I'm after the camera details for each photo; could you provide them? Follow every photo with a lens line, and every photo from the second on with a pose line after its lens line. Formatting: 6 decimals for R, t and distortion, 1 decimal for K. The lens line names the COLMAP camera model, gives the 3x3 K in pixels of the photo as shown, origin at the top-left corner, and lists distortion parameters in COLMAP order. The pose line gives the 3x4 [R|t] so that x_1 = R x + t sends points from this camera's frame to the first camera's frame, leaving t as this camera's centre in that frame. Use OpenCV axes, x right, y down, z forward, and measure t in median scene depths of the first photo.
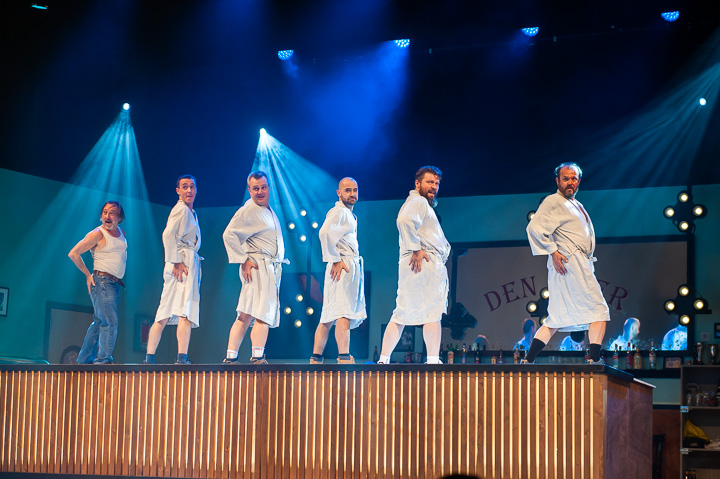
lens RADIAL K [[1465.2, 0, 345.8], [0, 1465.2, 267.1], [0, 0, 1]] dist [0.148783, 0.000000]
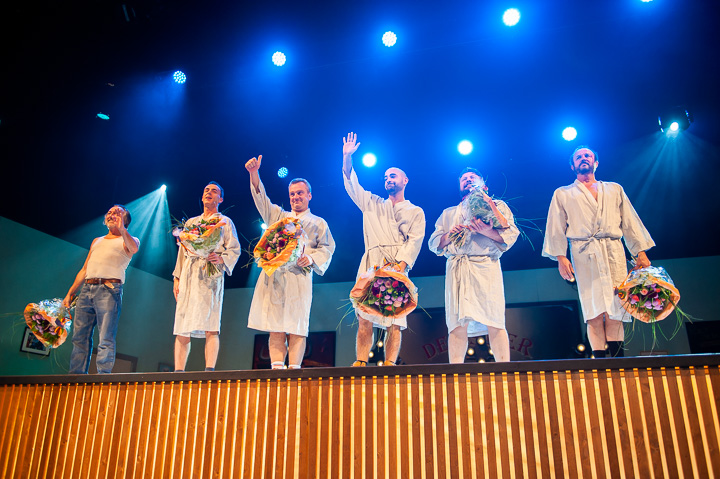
lens RADIAL K [[561.3, 0, 363.2], [0, 561.3, 245.6], [0, 0, 1]] dist [-0.039729, 0.026070]
pose [[0.984461, 0.045498, 0.169605, -0.082942], [-0.005210, 0.972994, -0.230772, 0.071836], [-0.175525, 0.226302, 0.958112, 0.714198]]
